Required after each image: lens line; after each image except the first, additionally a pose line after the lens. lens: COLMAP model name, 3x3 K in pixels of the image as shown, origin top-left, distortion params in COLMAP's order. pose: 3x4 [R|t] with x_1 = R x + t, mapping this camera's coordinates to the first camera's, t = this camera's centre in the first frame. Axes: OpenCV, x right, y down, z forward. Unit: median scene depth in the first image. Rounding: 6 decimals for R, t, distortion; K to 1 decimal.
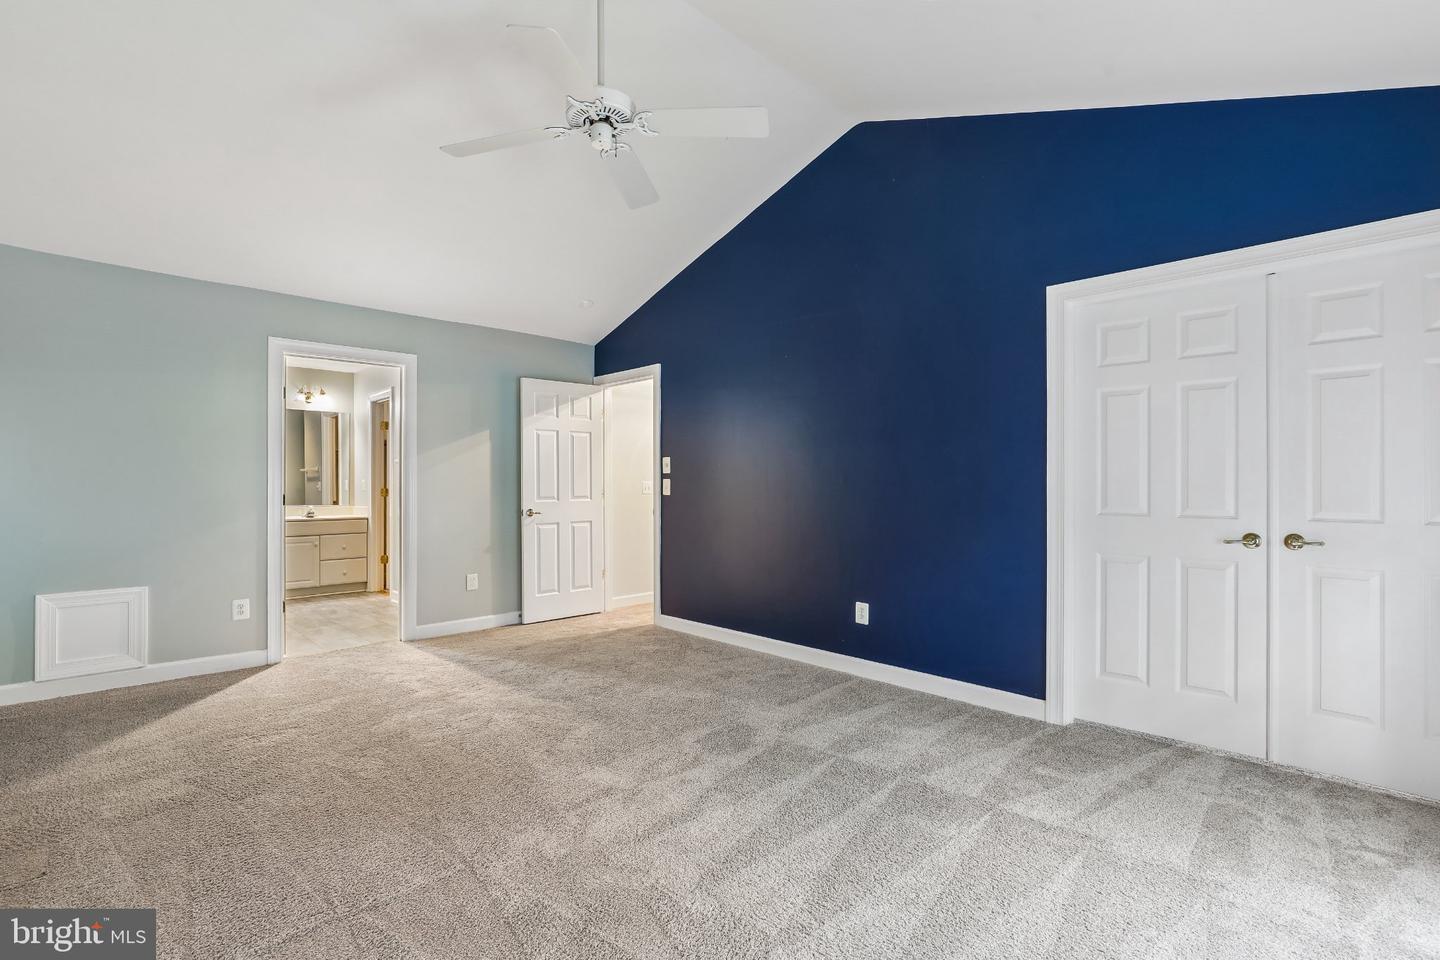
lens RADIAL K [[656.1, 0, 715.8], [0, 656.1, 482.1], [0, 0, 1]] dist [-0.012259, 0.000853]
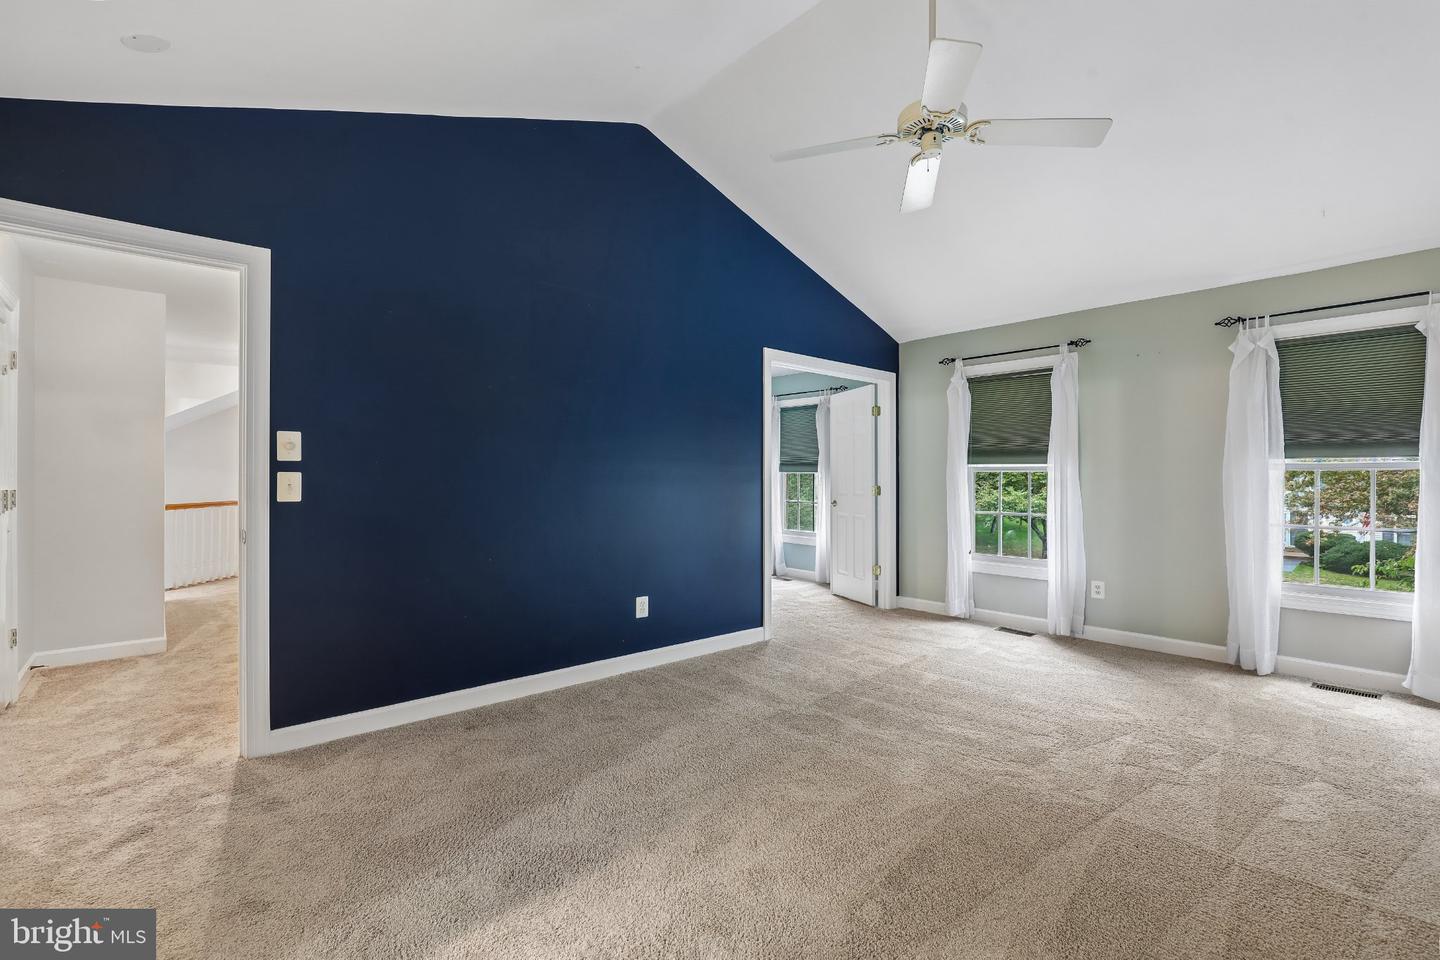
lens RADIAL K [[656.1, 0, 713.9], [0, 656.1, 479.4], [0, 0, 1]] dist [-0.012259, 0.000853]
pose [[0.037756, 0.003376, 0.999281, -0.824010], [0.000118, 0.999994, -0.003383, 0.004771], [-0.999287, 0.000246, 0.037755, 0.882195]]
